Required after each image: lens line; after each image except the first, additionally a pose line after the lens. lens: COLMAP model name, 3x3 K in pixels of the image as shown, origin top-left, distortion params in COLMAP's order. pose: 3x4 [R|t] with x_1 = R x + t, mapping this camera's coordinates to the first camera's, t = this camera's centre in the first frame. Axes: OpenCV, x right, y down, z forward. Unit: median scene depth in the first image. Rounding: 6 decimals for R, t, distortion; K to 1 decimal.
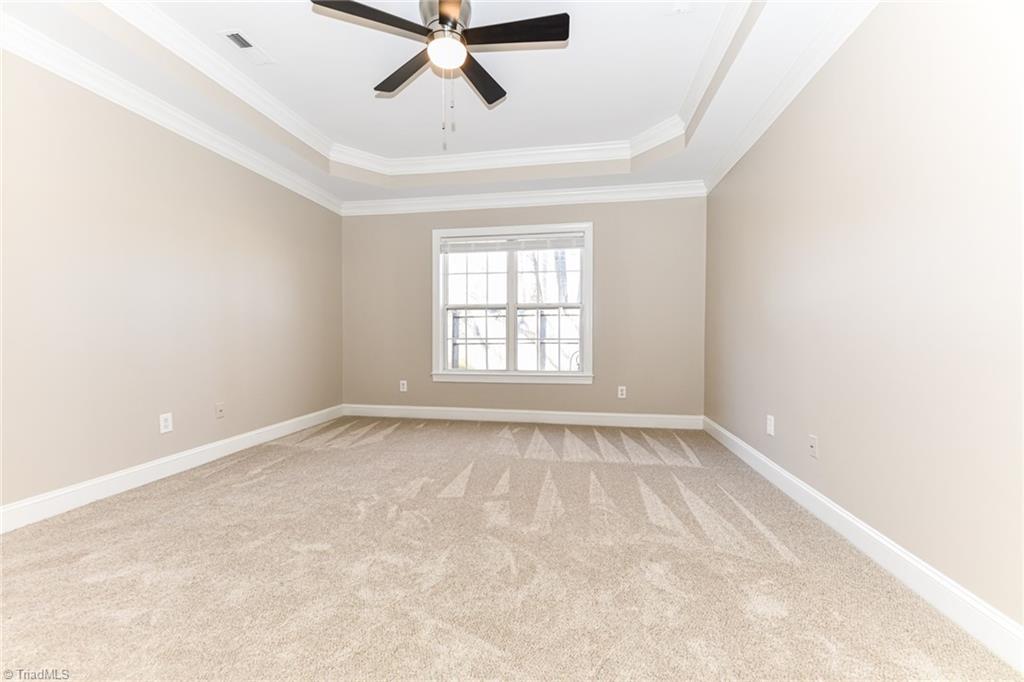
lens RADIAL K [[415.9, 0, 508.8], [0, 415.9, 339.7], [0, 0, 1]] dist [0.017869, 0.000106]
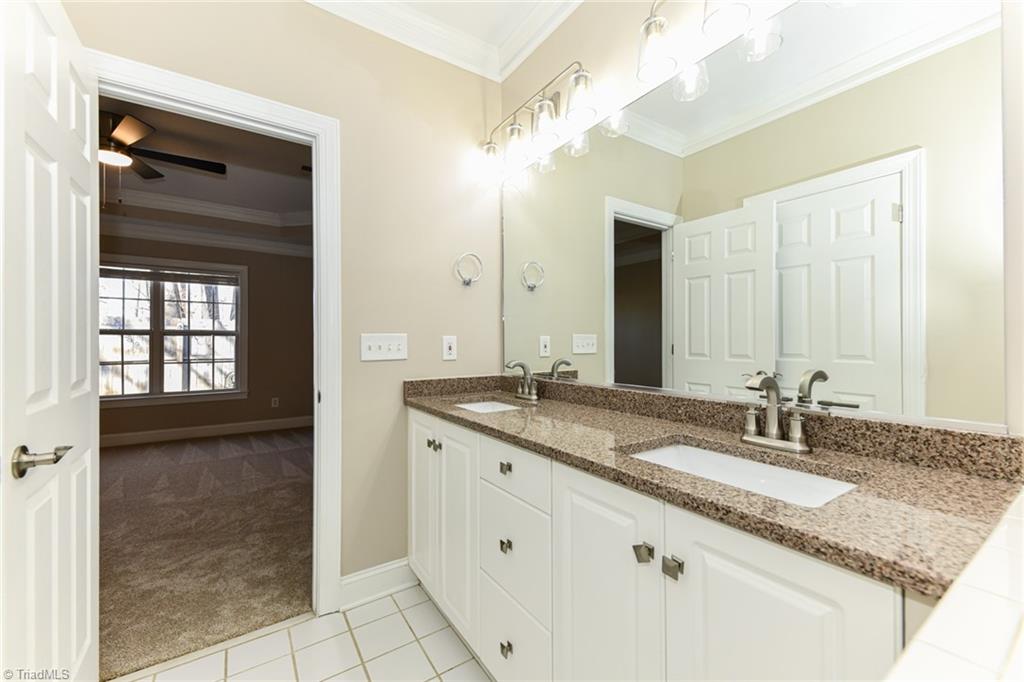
lens RADIAL K [[415.9, 0, 516.7], [0, 415.9, 340.1], [0, 0, 1]] dist [0.017869, 0.000106]
pose [[0.724381, -0.000301, 0.689400, -0.069078], [0.010398, 0.999891, -0.010488, -0.040211], [-0.689322, 0.014766, 0.724305, -0.407376]]
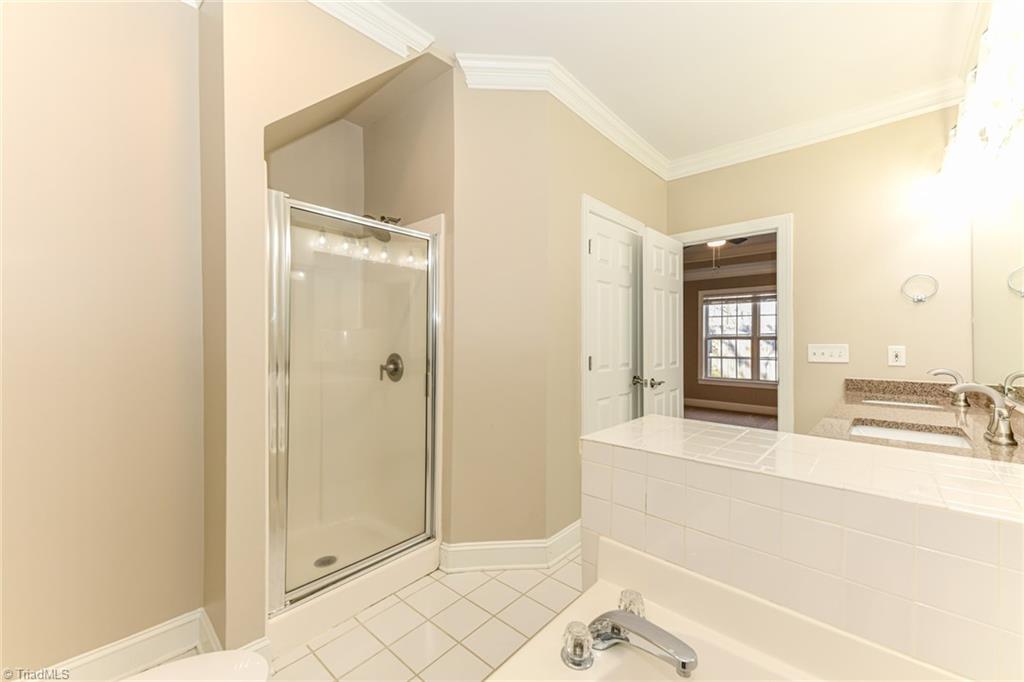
lens RADIAL K [[415.9, 0, 504.6], [0, 415.9, 337.7], [0, 0, 1]] dist [0.017869, 0.000106]
pose [[0.840476, -0.000924, -0.541847, 0.067191], [-0.008984, 0.999837, -0.015640, -0.048590], [0.541774, 0.018013, 0.840331, -0.805456]]
